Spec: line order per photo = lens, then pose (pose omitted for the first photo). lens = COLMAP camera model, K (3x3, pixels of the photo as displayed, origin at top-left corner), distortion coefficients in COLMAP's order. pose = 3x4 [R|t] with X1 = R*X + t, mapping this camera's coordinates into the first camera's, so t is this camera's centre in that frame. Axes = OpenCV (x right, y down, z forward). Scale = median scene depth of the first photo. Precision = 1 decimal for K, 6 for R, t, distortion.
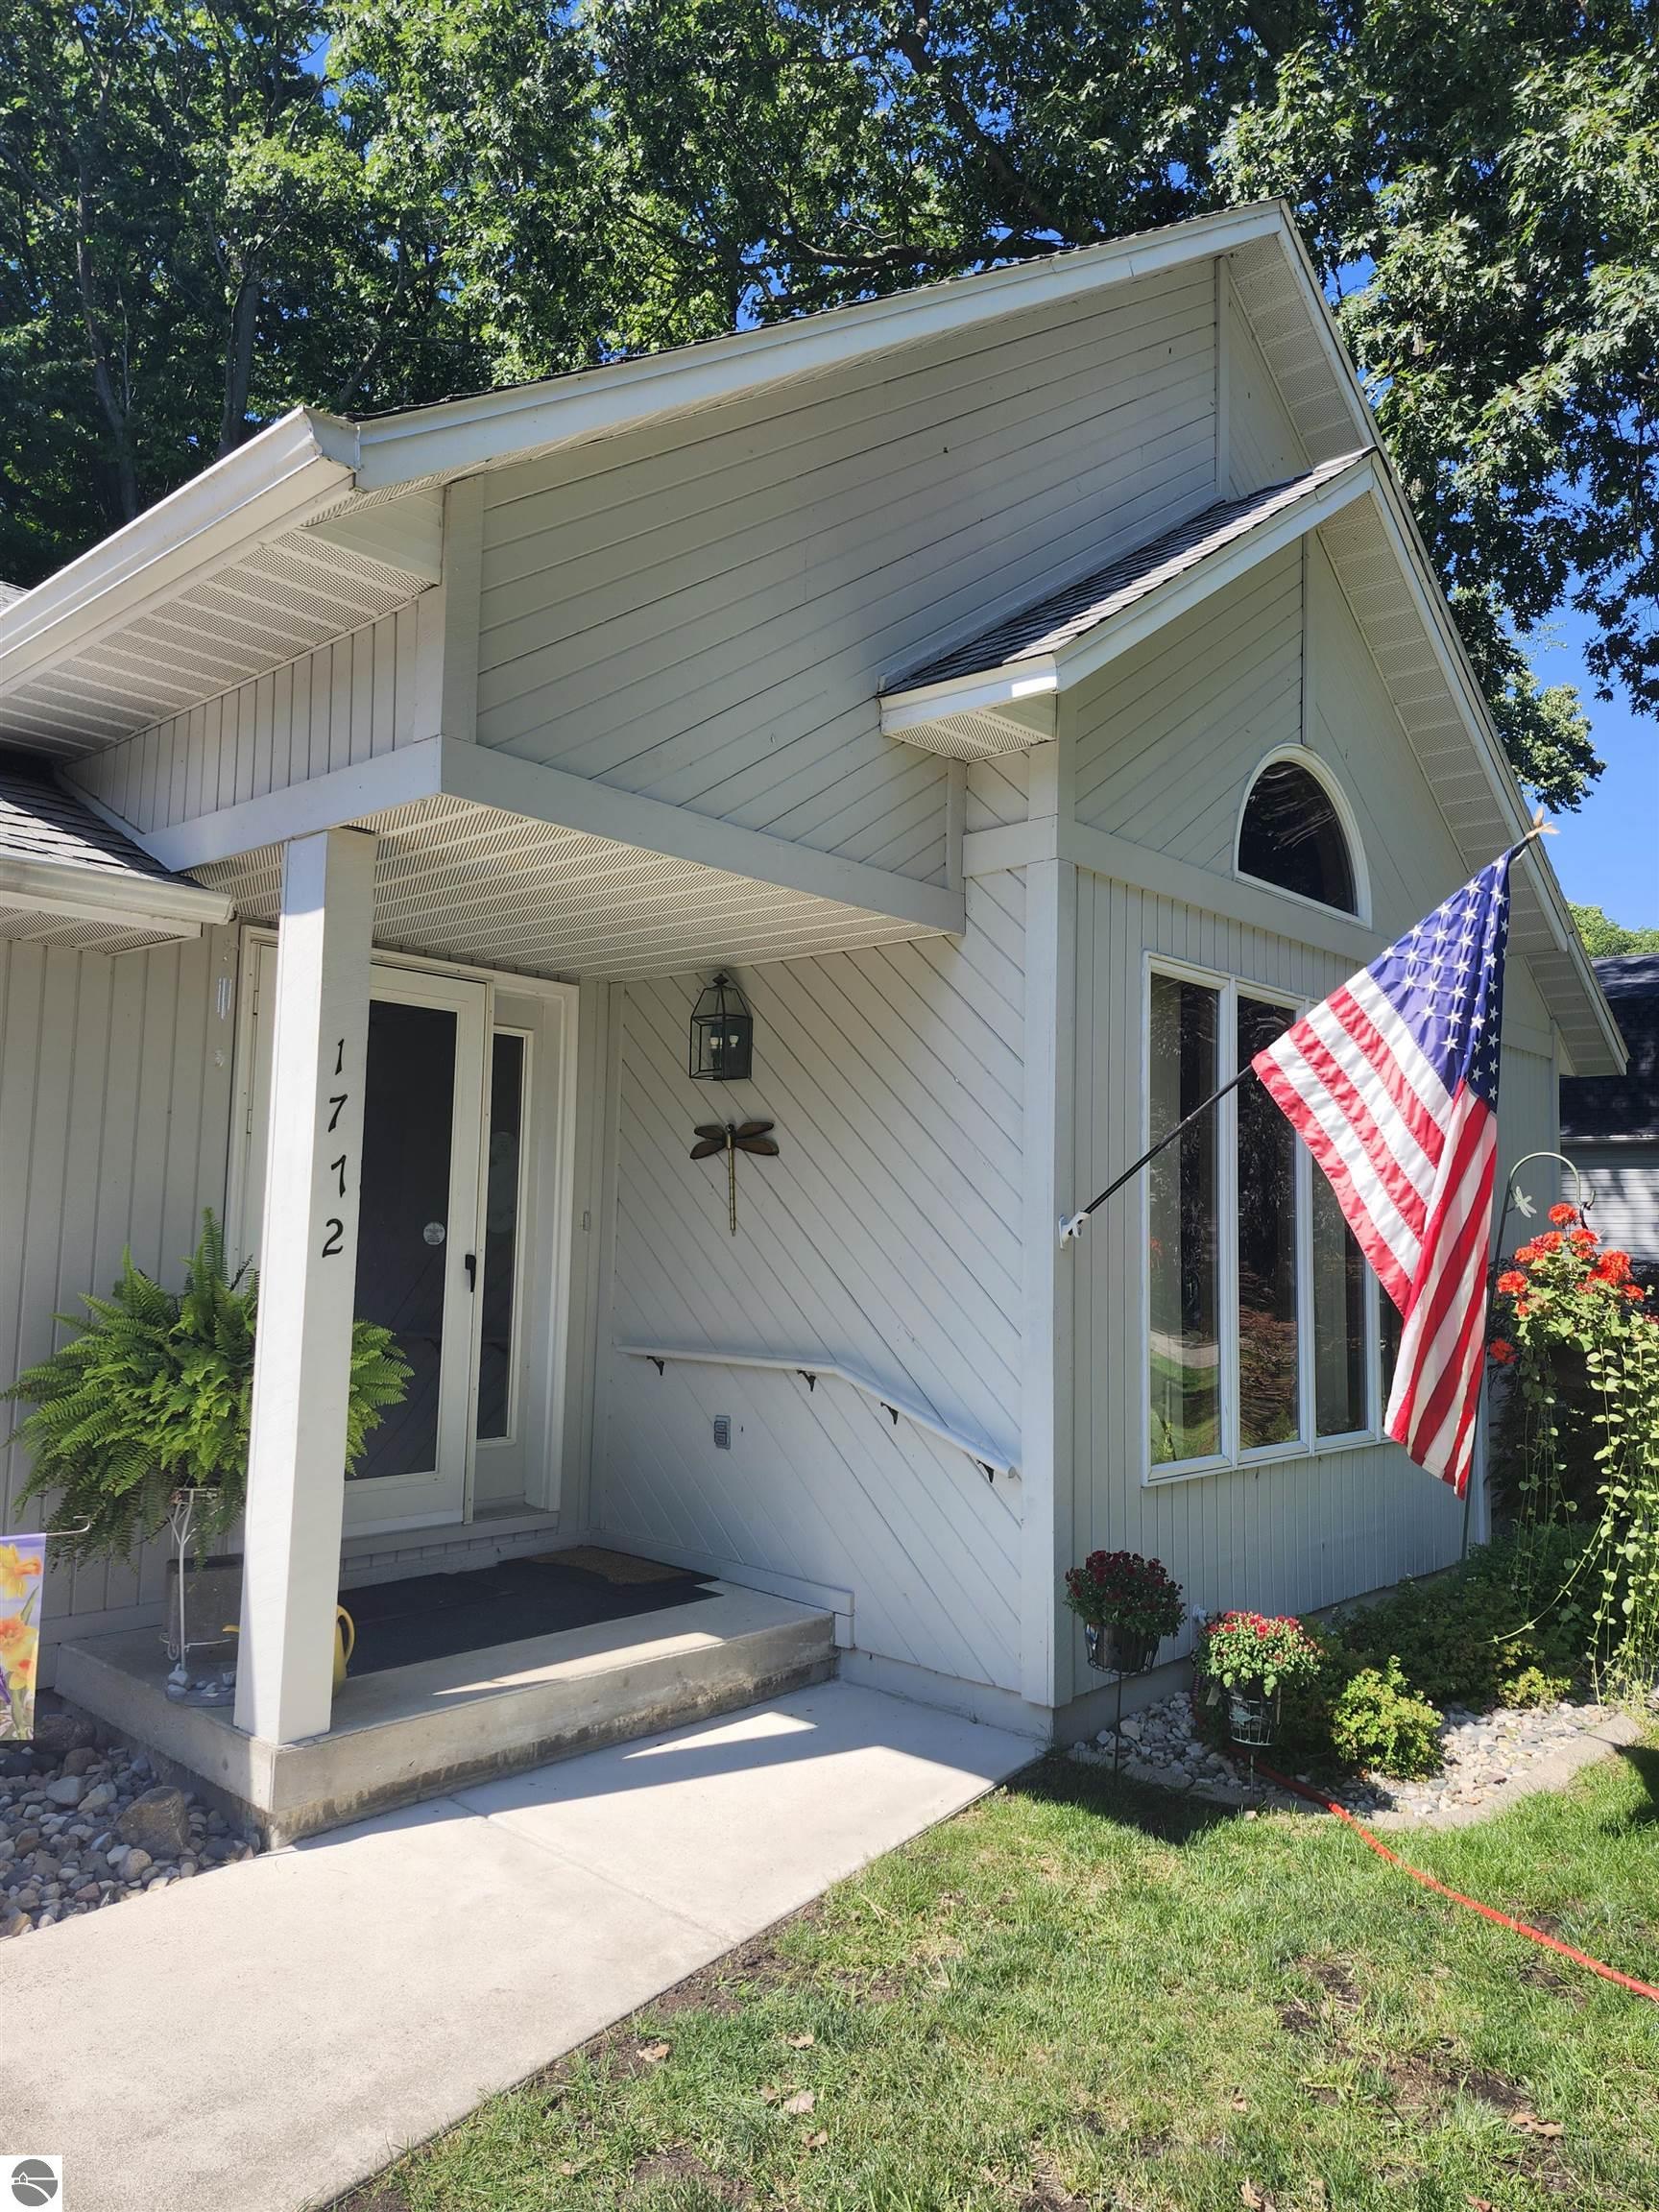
lens RADIAL K [[1497.8, 0, 829.5], [0, 1497.8, 1106.0], [0, 0, 1]] dist [0.085370, -0.083712]
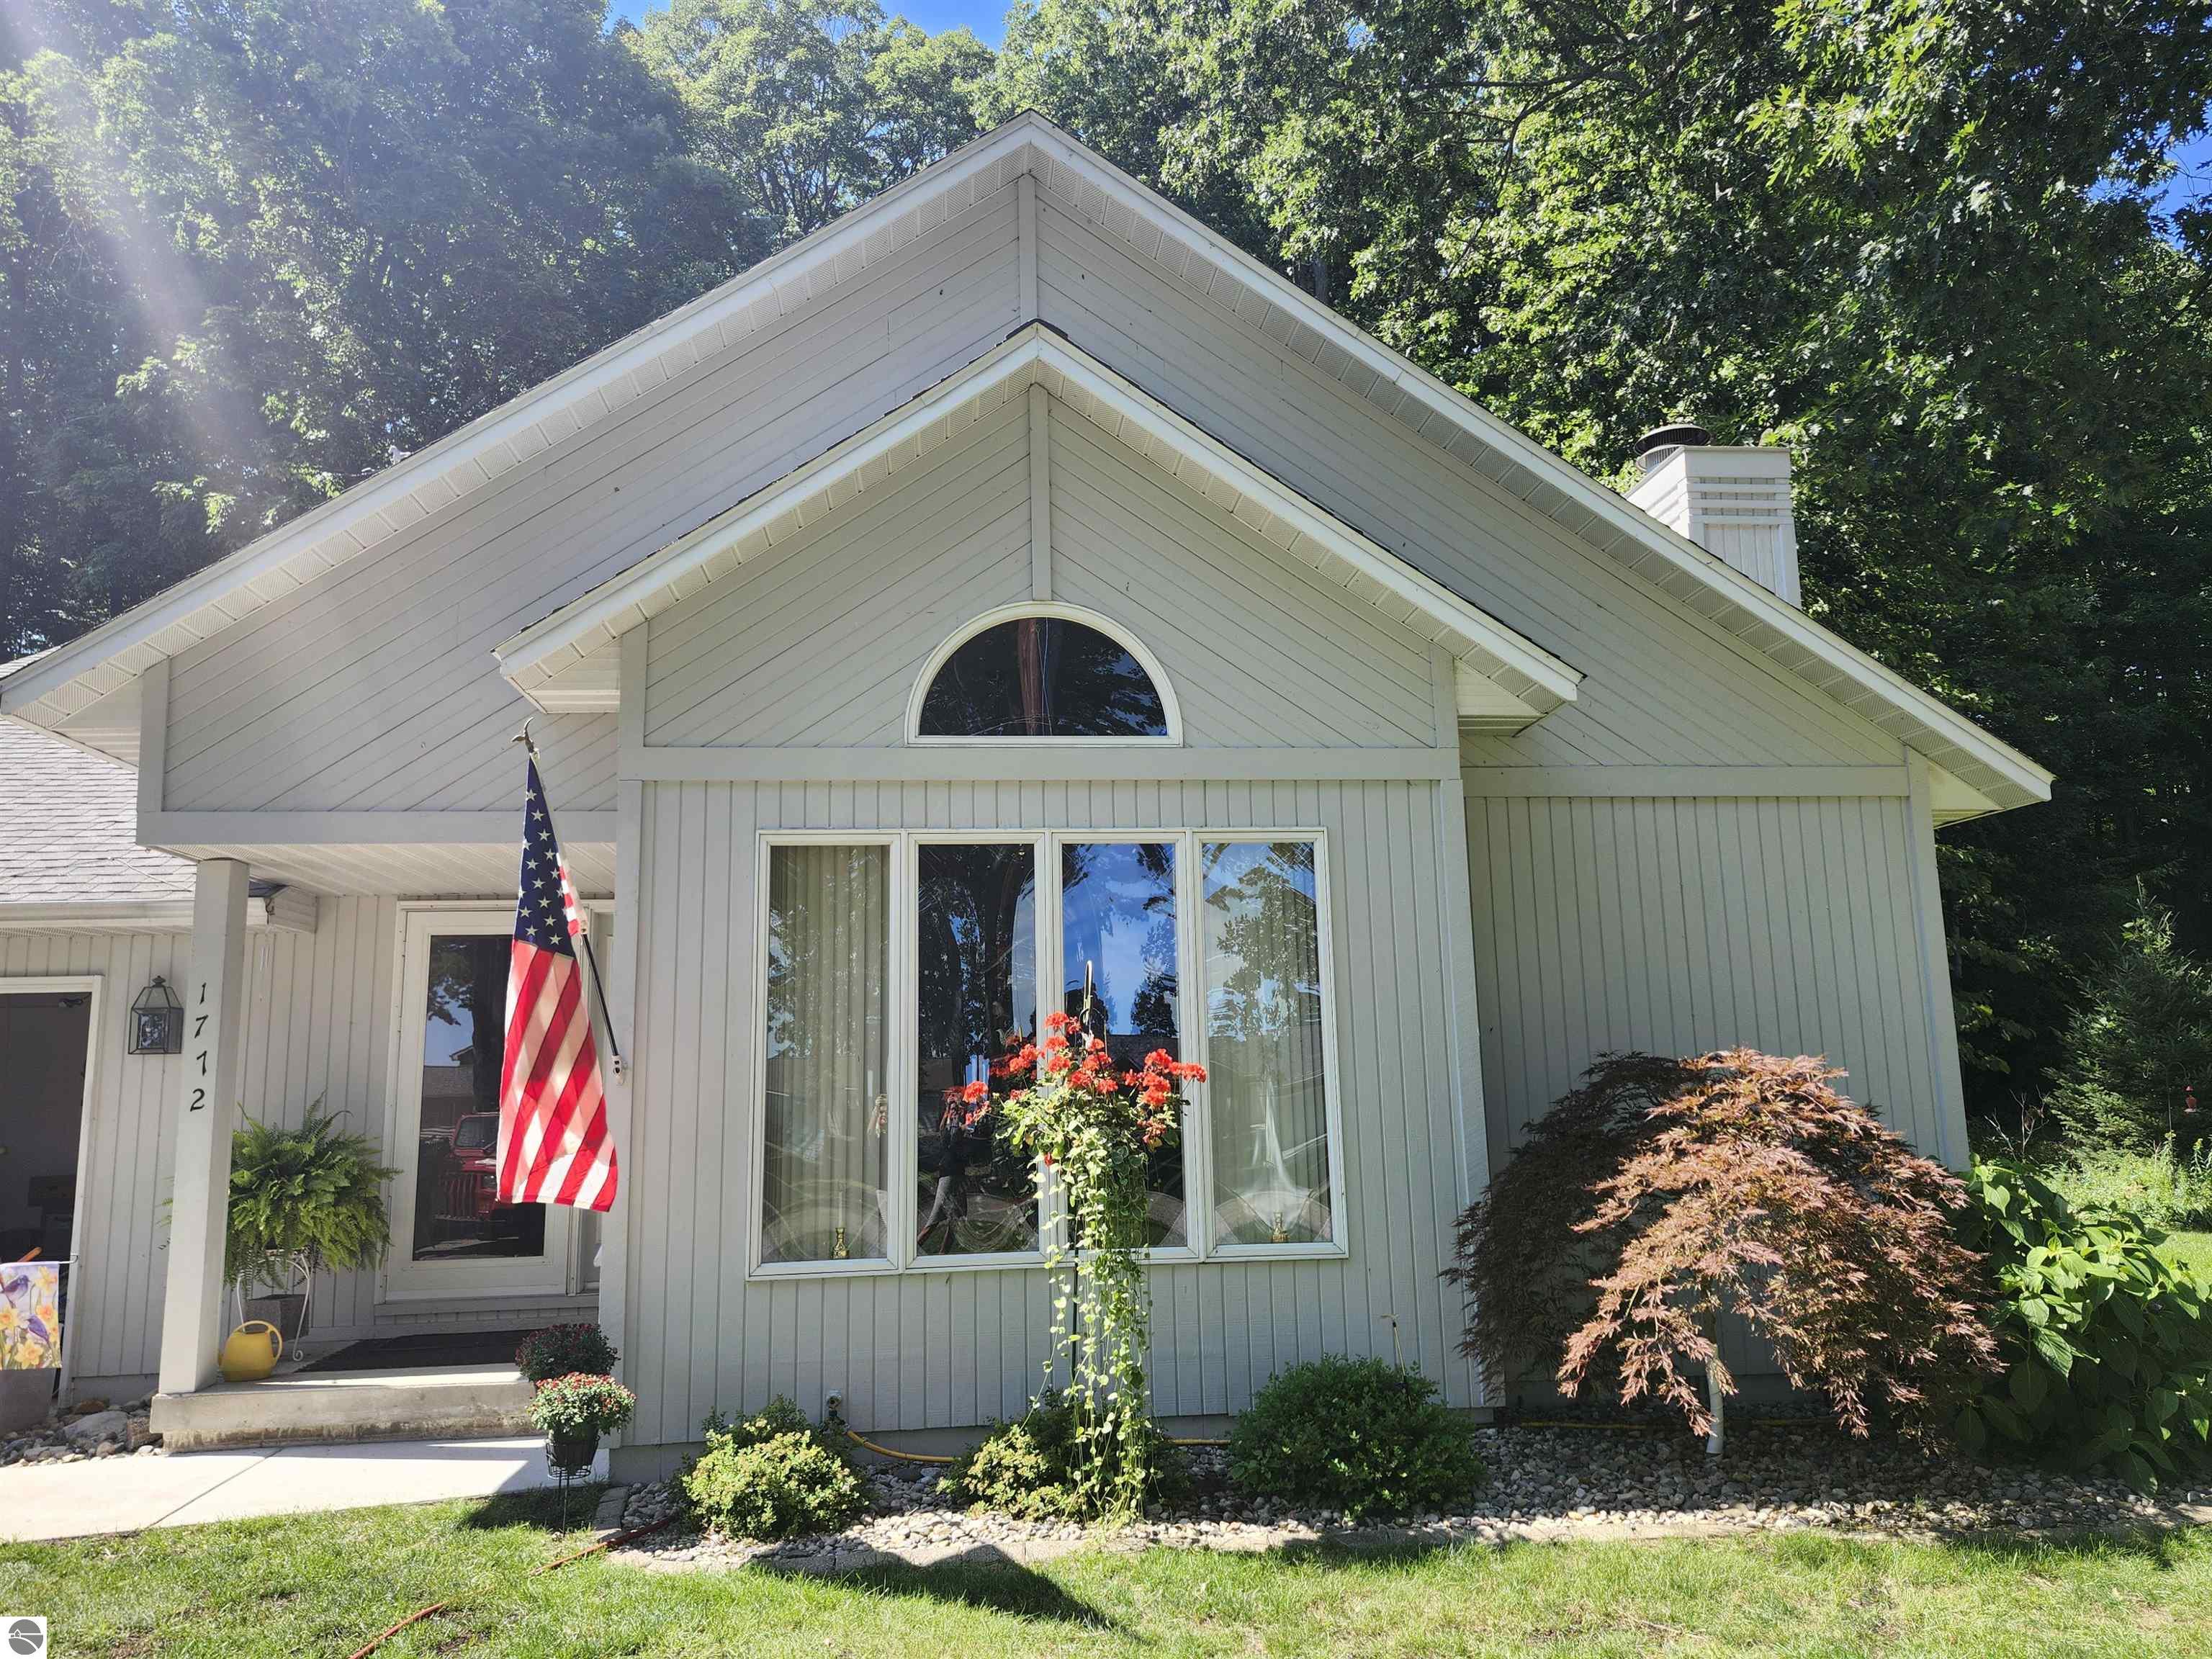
lens RADIAL K [[1497.8, 0, 1104.1], [0, 1497.8, 847.3], [0, 0, 1]] dist [0.085370, -0.083712]
pose [[0.751406, -0.143655, -0.644013, 1.256862], [0.098497, 0.989497, -0.105798, 0.069823], [0.652447, 0.016064, 0.757664, 0.279061]]
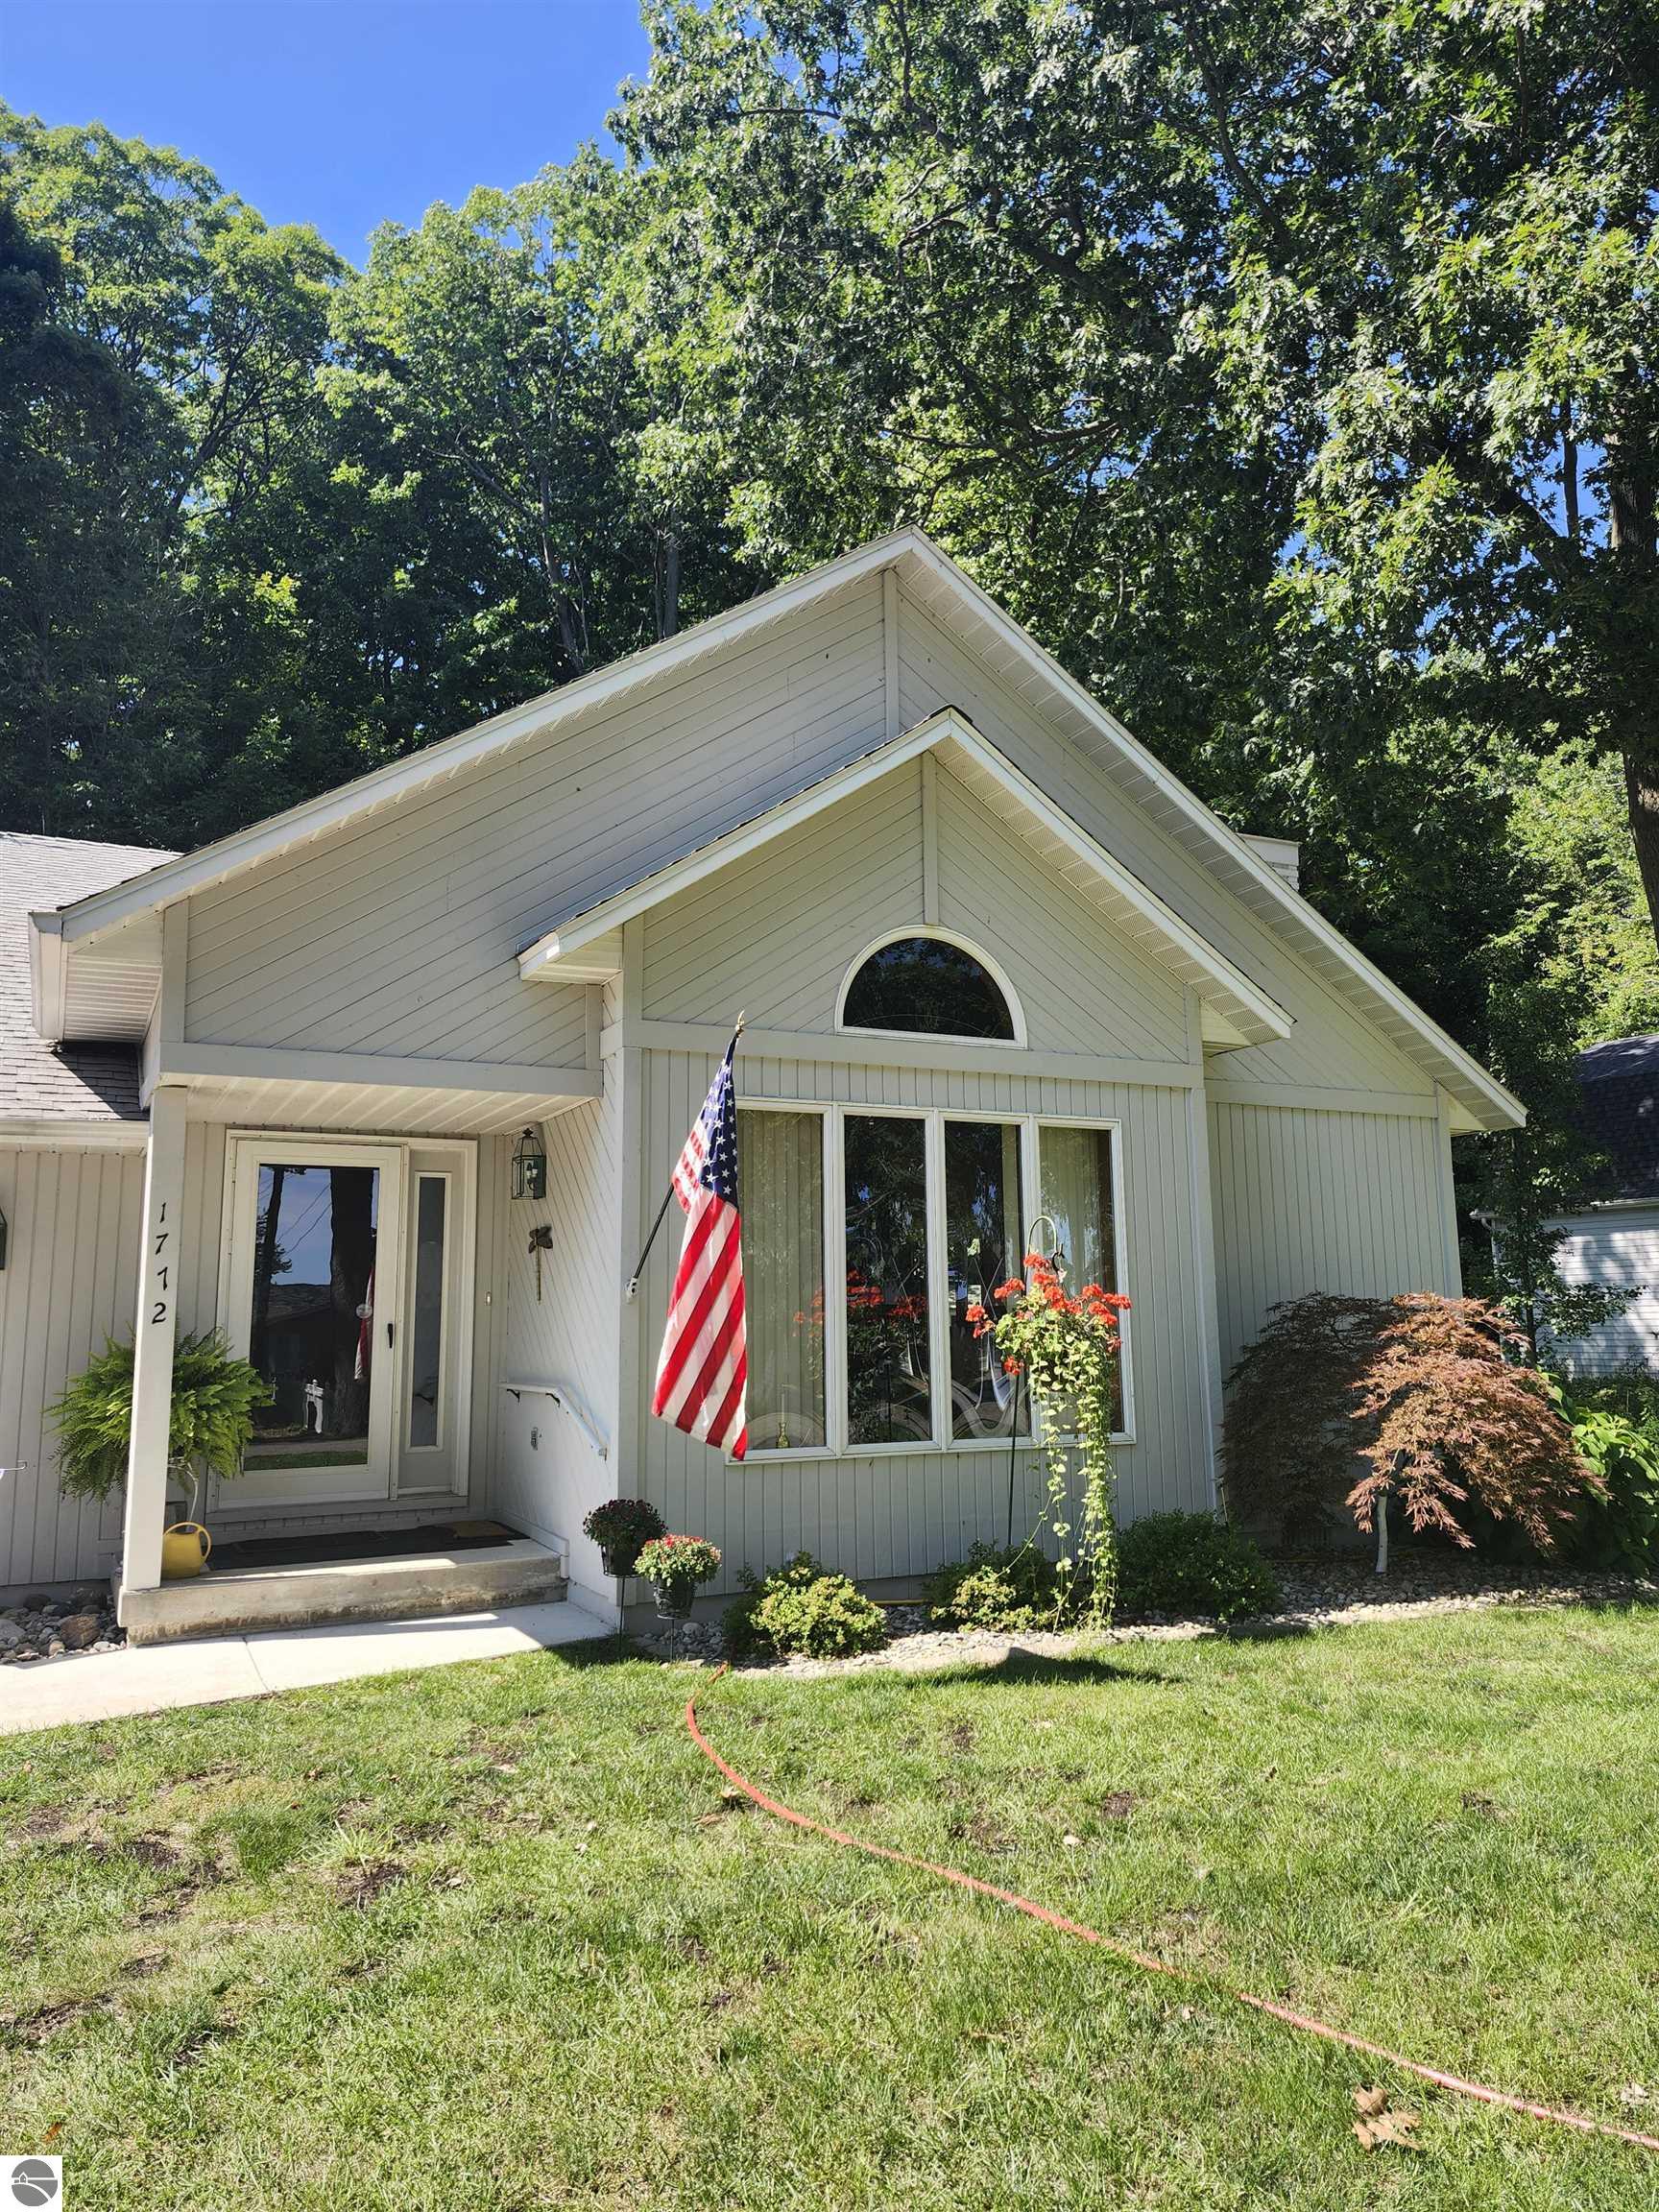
lens RADIAL K [[1479.2, 0, 829.5], [0, 1479.2, 1106.0], [0, 0, 1]] dist [0.121596, -0.139553]
pose [[0.931685, -0.086616, -0.352791, 0.850754], [0.066066, 0.995364, -0.069906, 0.015171], [0.357210, 0.041823, 0.933087, -0.322878]]
